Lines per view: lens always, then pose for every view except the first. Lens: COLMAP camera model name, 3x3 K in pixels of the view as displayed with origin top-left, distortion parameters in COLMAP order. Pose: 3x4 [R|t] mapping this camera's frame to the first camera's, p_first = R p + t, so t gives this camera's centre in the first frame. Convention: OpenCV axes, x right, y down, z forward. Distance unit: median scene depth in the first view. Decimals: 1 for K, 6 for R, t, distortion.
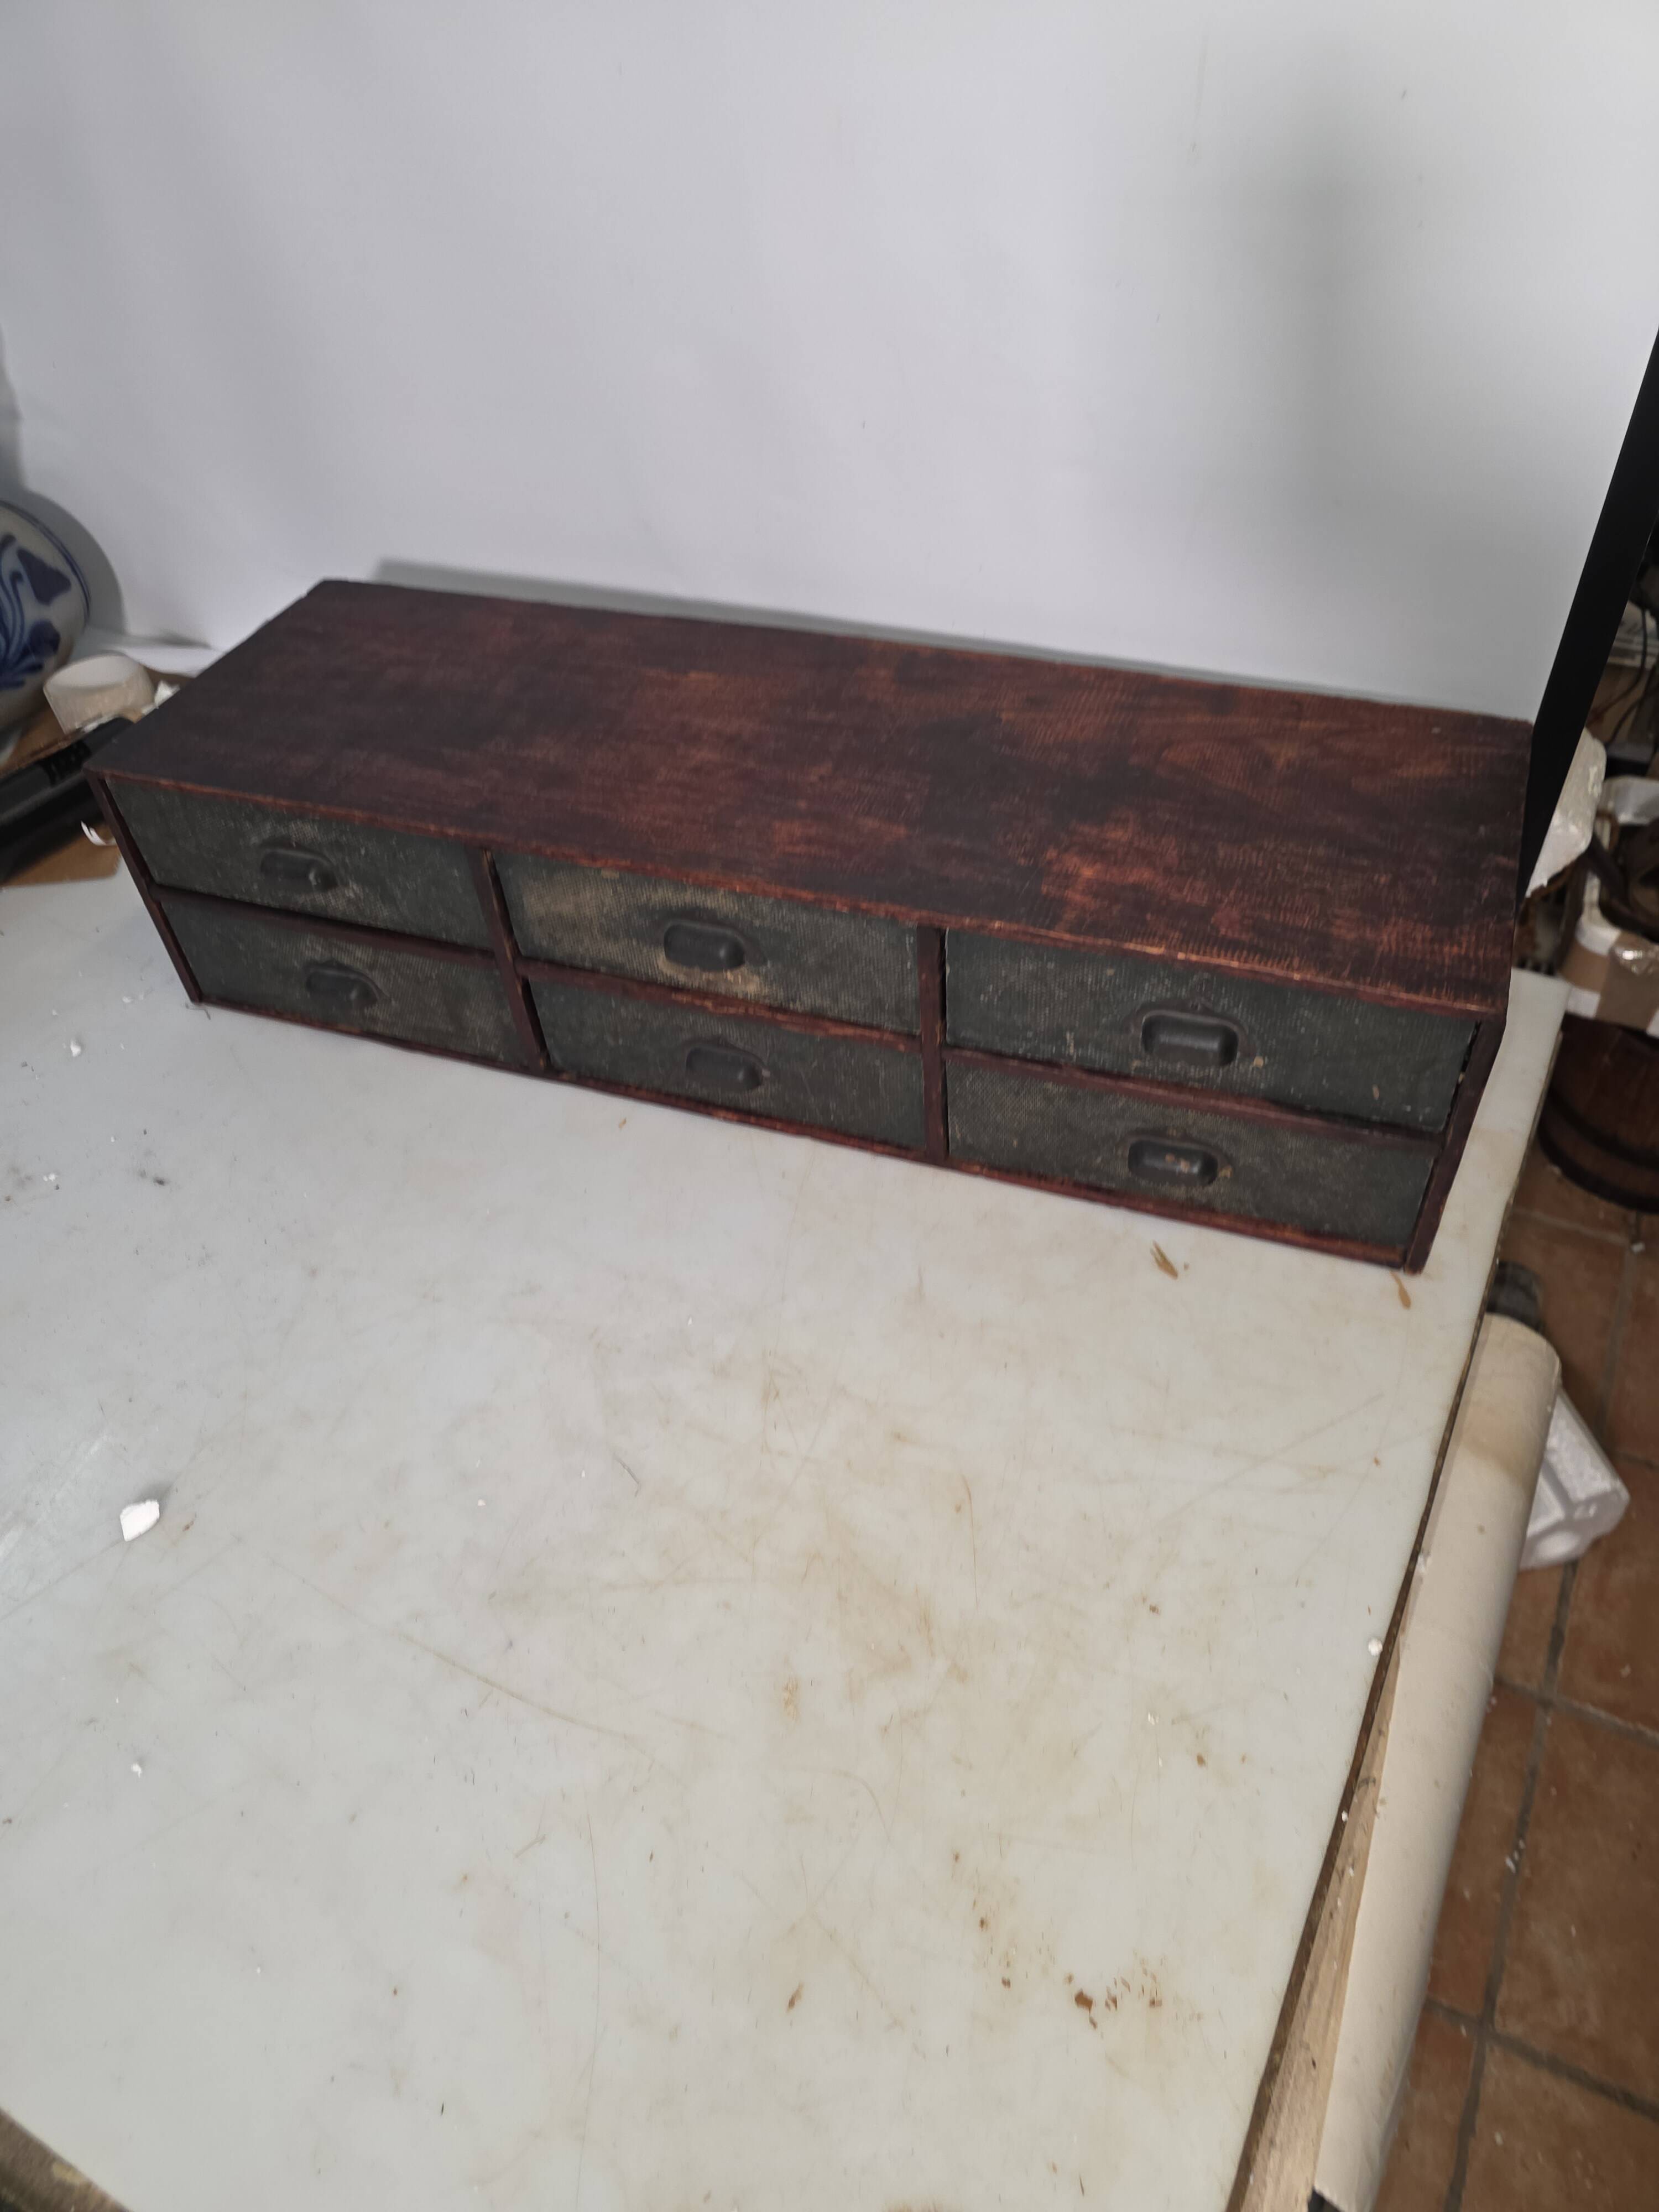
lens RADIAL K [[1566.2, 0, 799.8], [0, 1566.2, 1144.3], [0, 0, 1]] dist [0.057178, -0.068216]
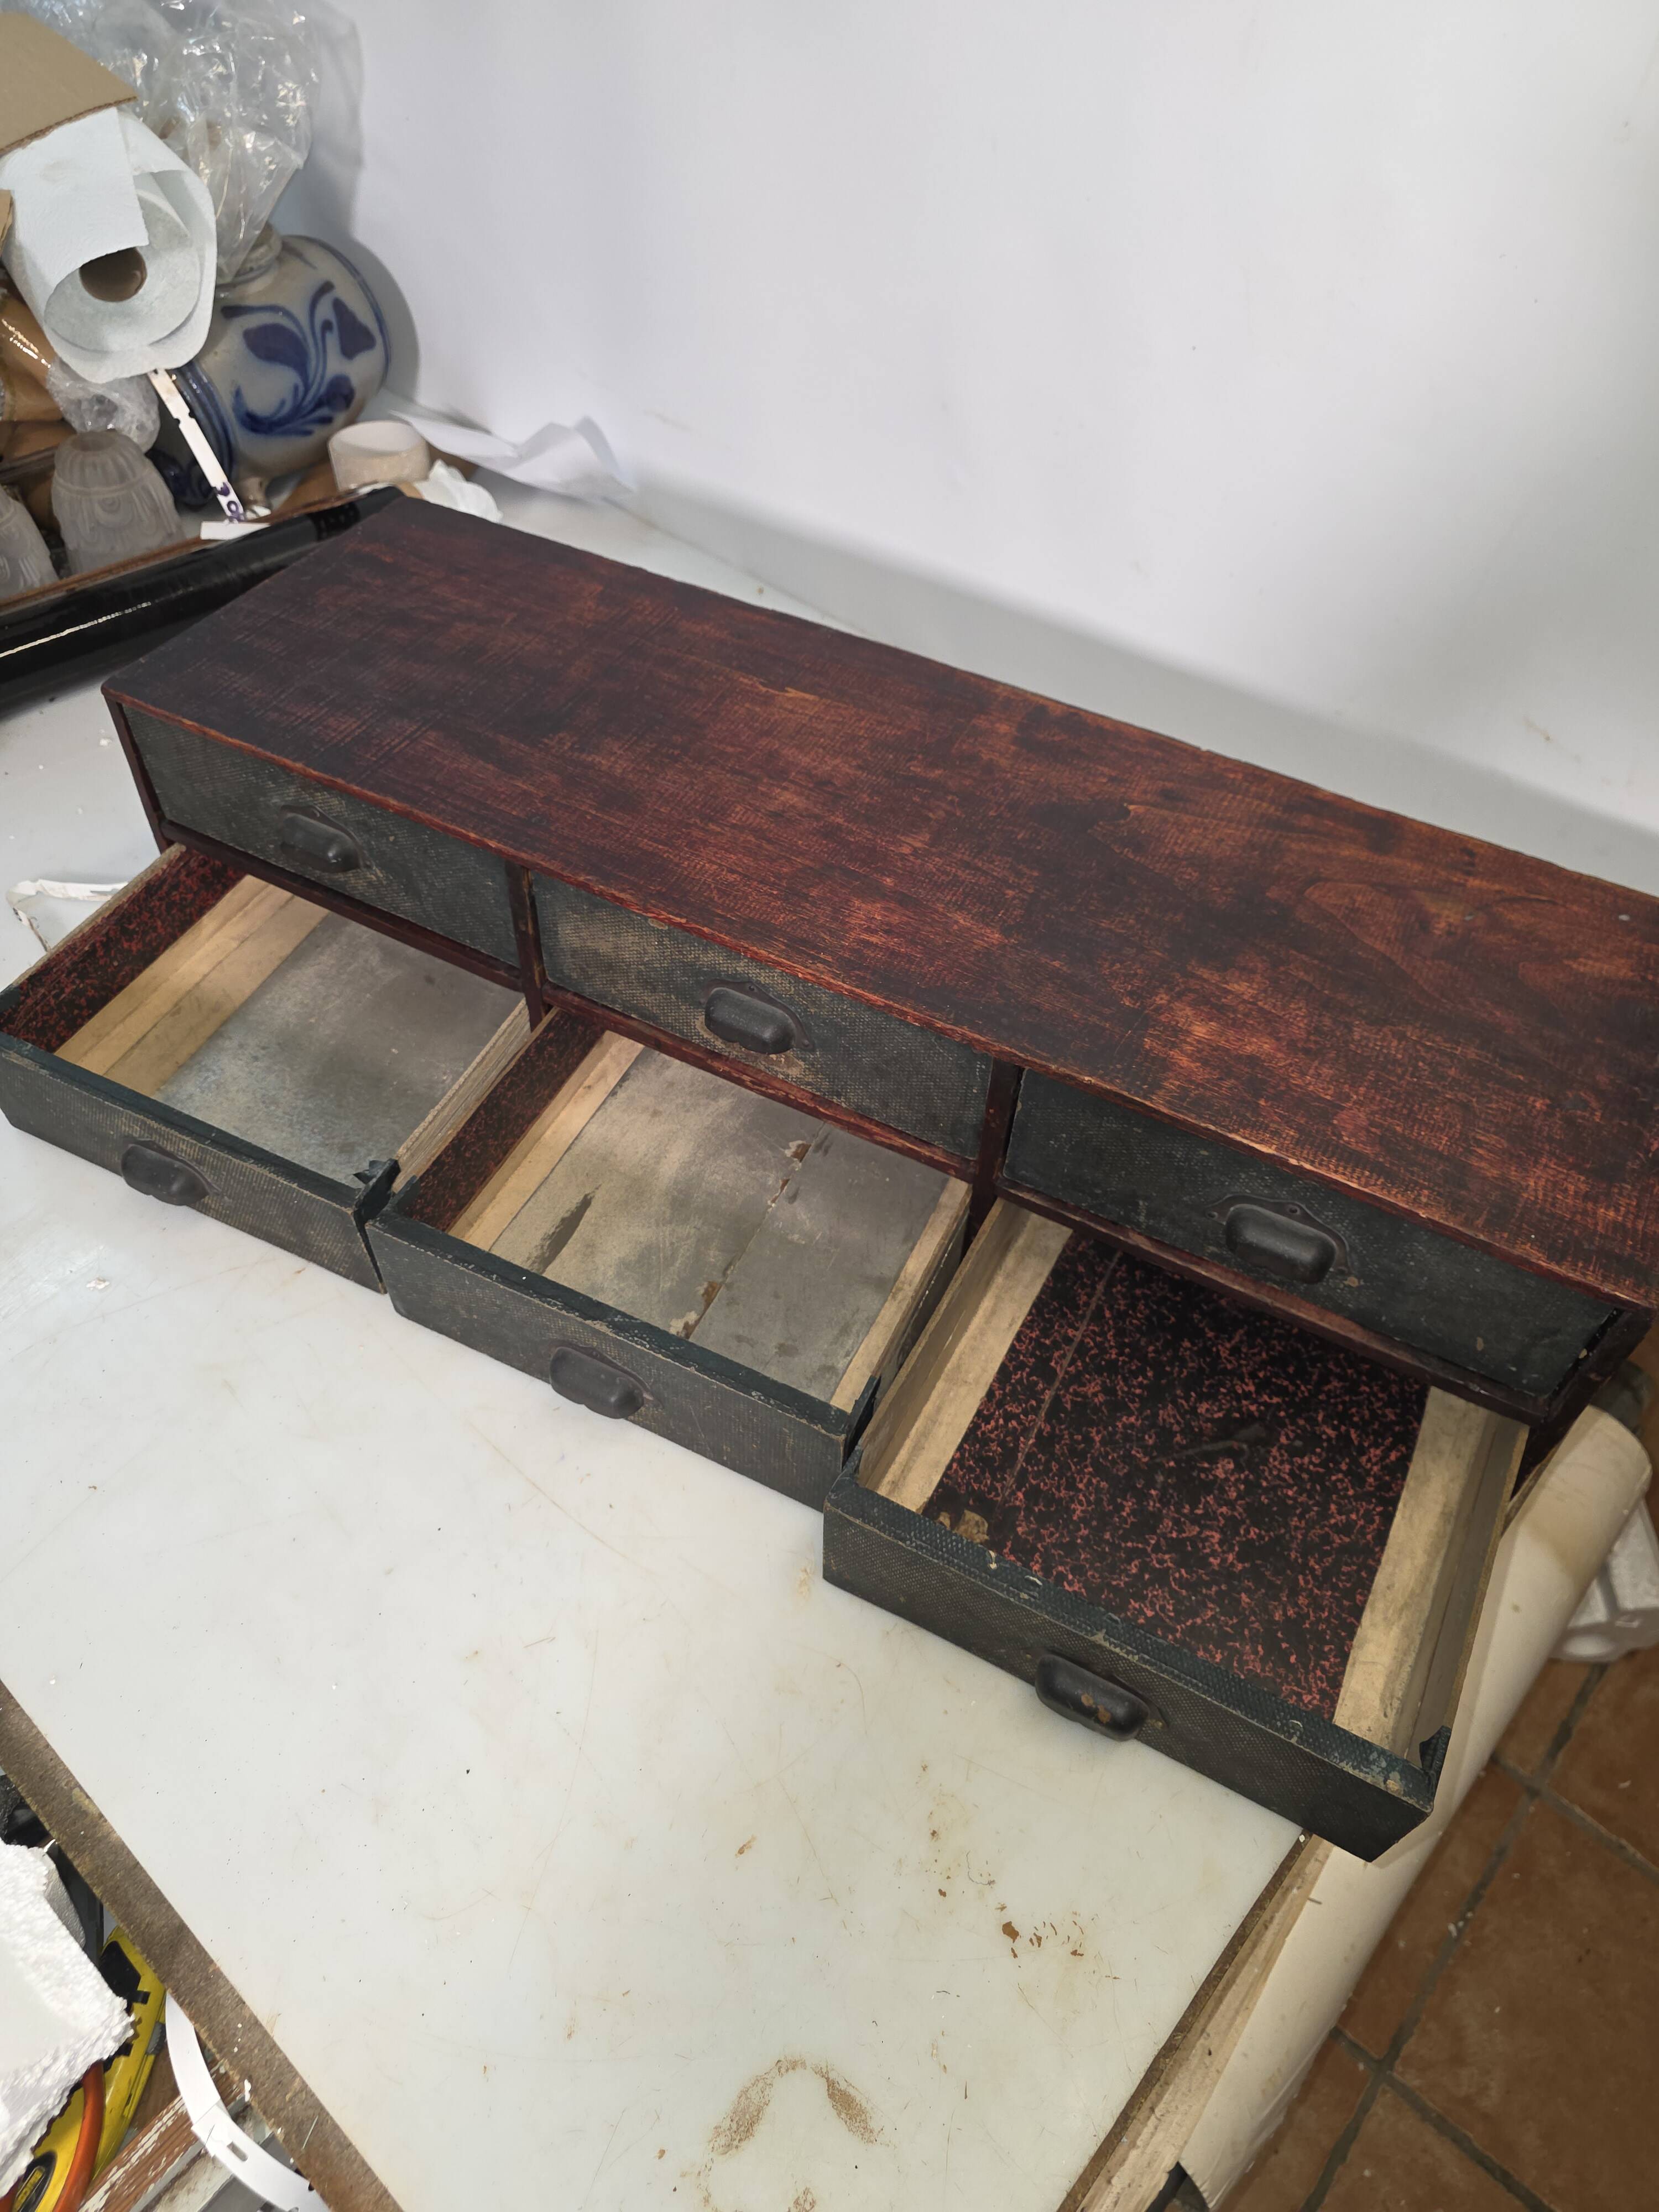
lens RADIAL K [[1566.2, 0, 769.3], [0, 1566.2, 1156.4], [0, 0, 1]] dist [0.057178, -0.068216]
pose [[0.984992, 0.171831, -0.016277, -0.022880], [-0.170155, 0.982528, 0.075405, -0.119019], [0.028950, -0.071504, 0.997020, 0.111252]]
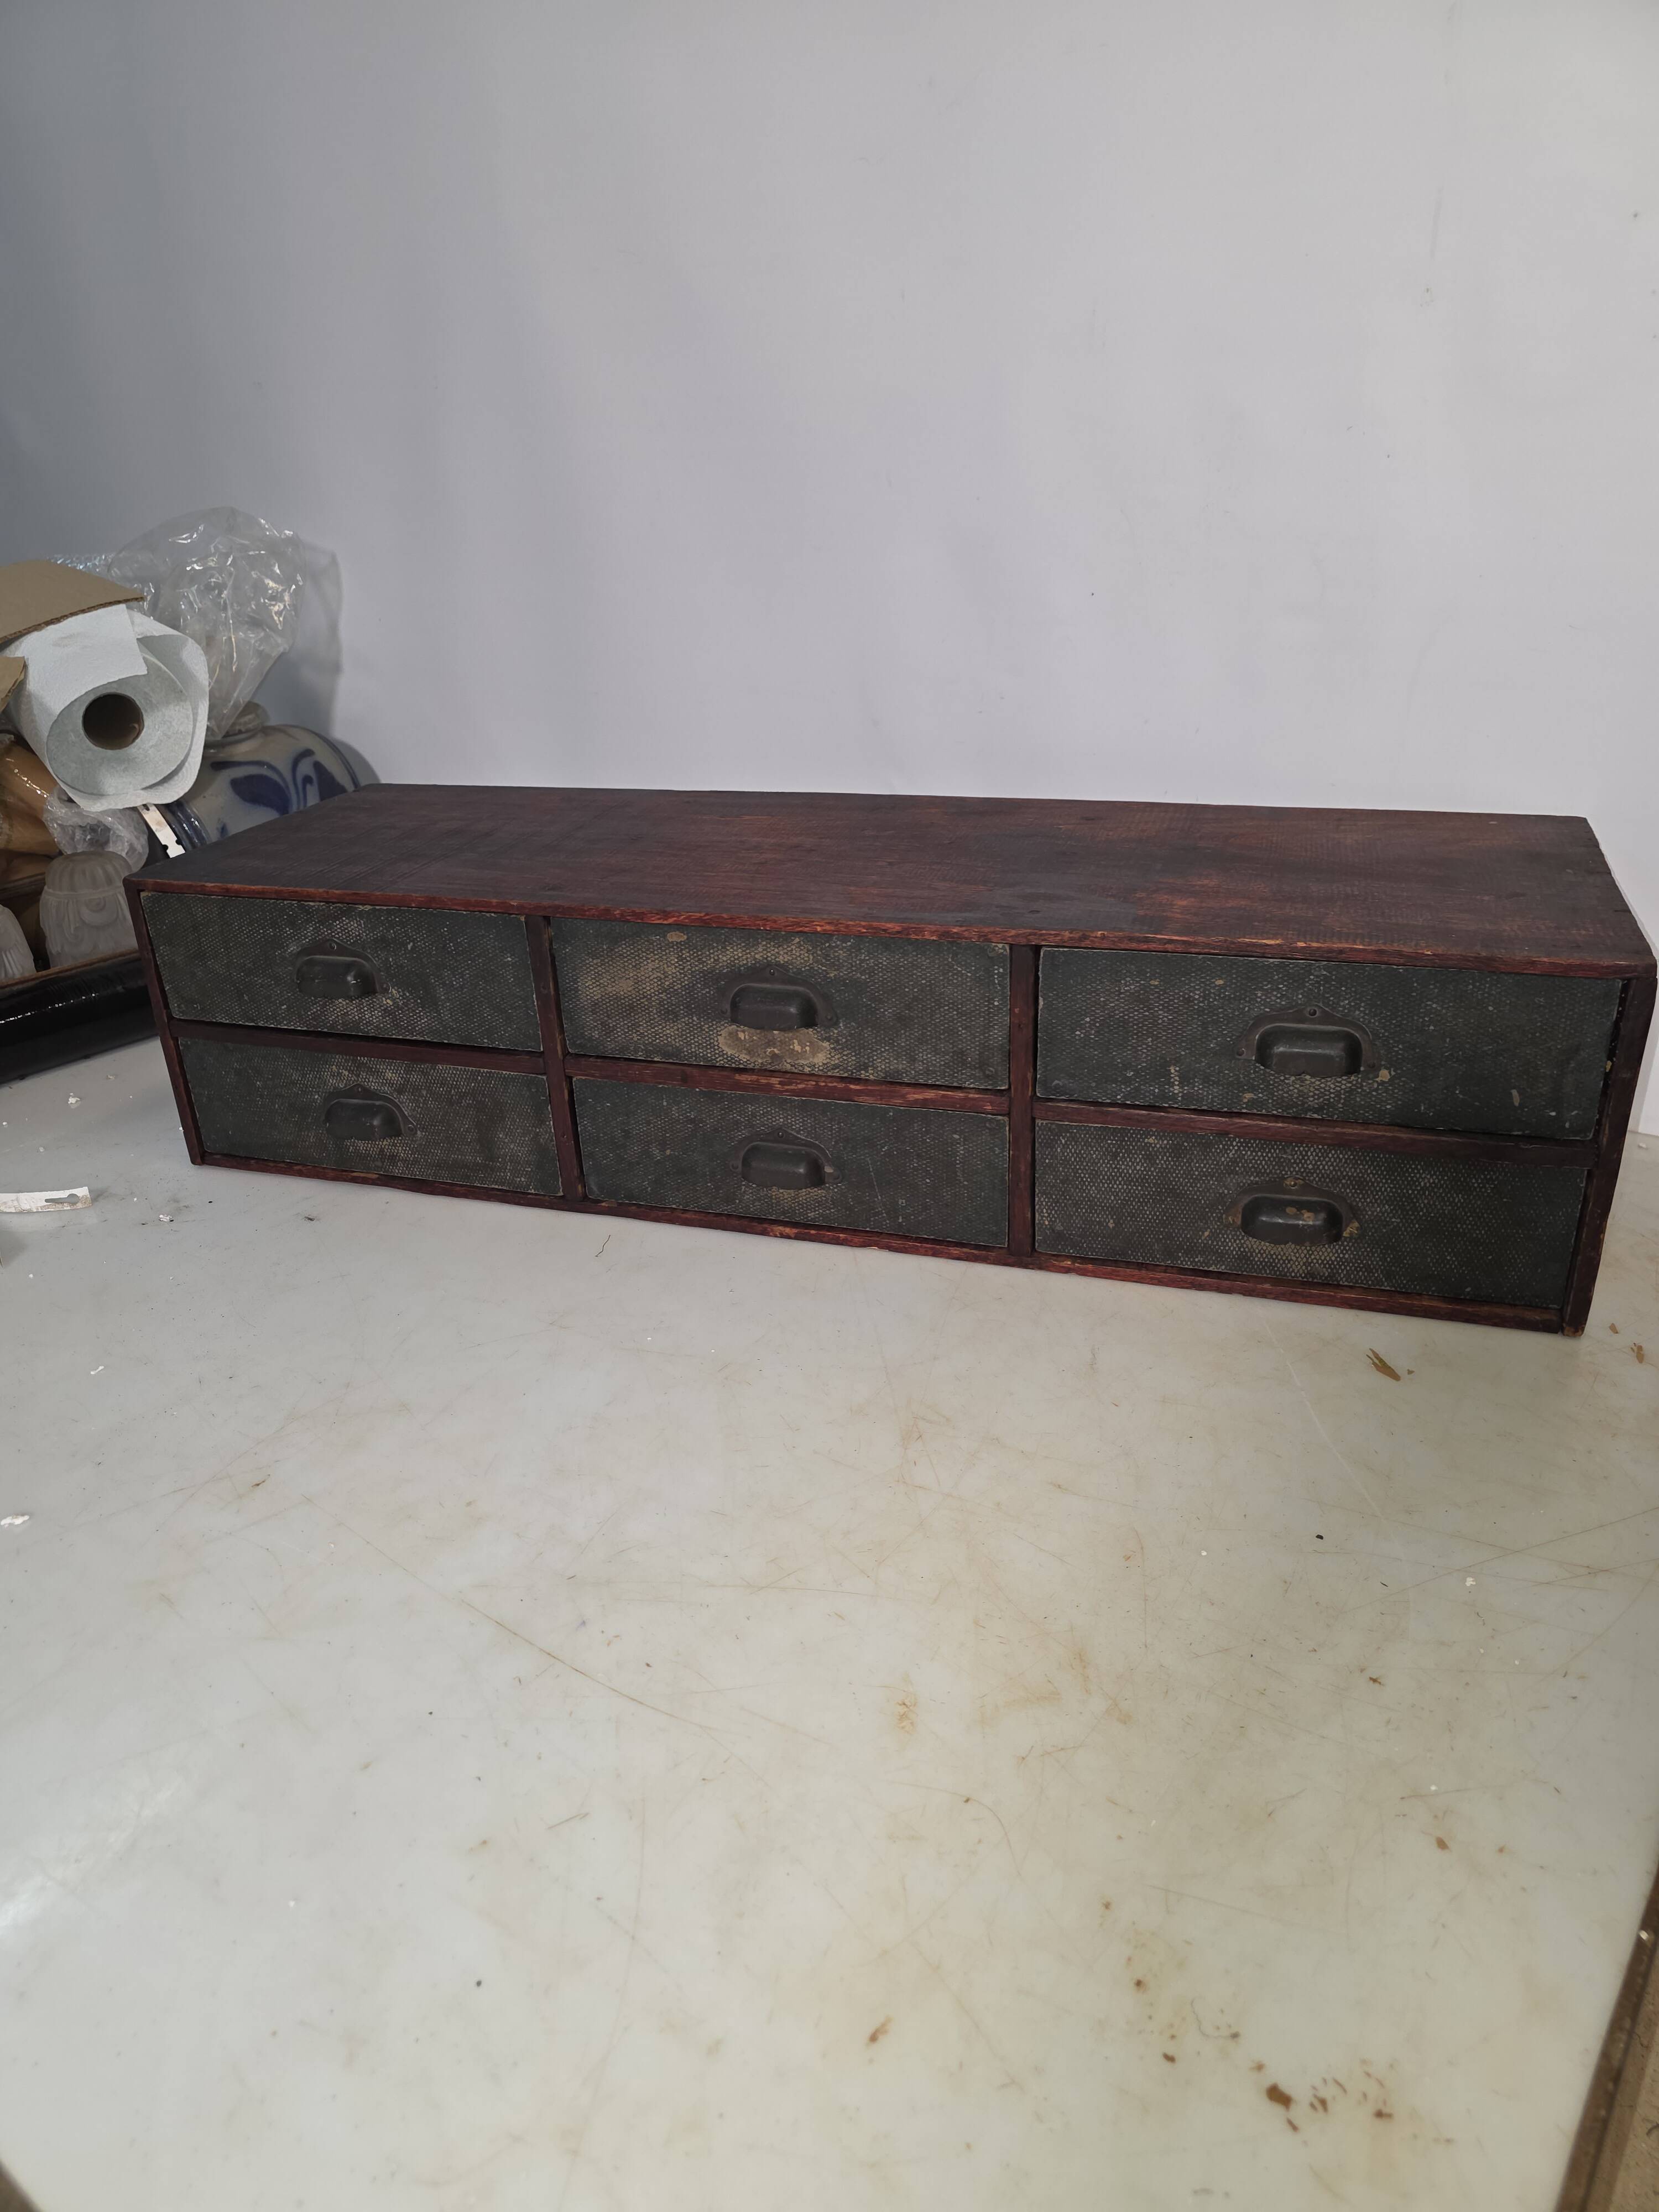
lens RADIAL K [[1566.2, 0, 787.1], [0, 1566.2, 1142.2], [0, 0, 1]] dist [0.057178, -0.068216]
pose [[0.999088, 0.004435, 0.042466, -0.092290], [0.010146, 0.941441, -0.337024, 0.267836], [-0.041474, 0.337147, 0.940538, 0.133739]]
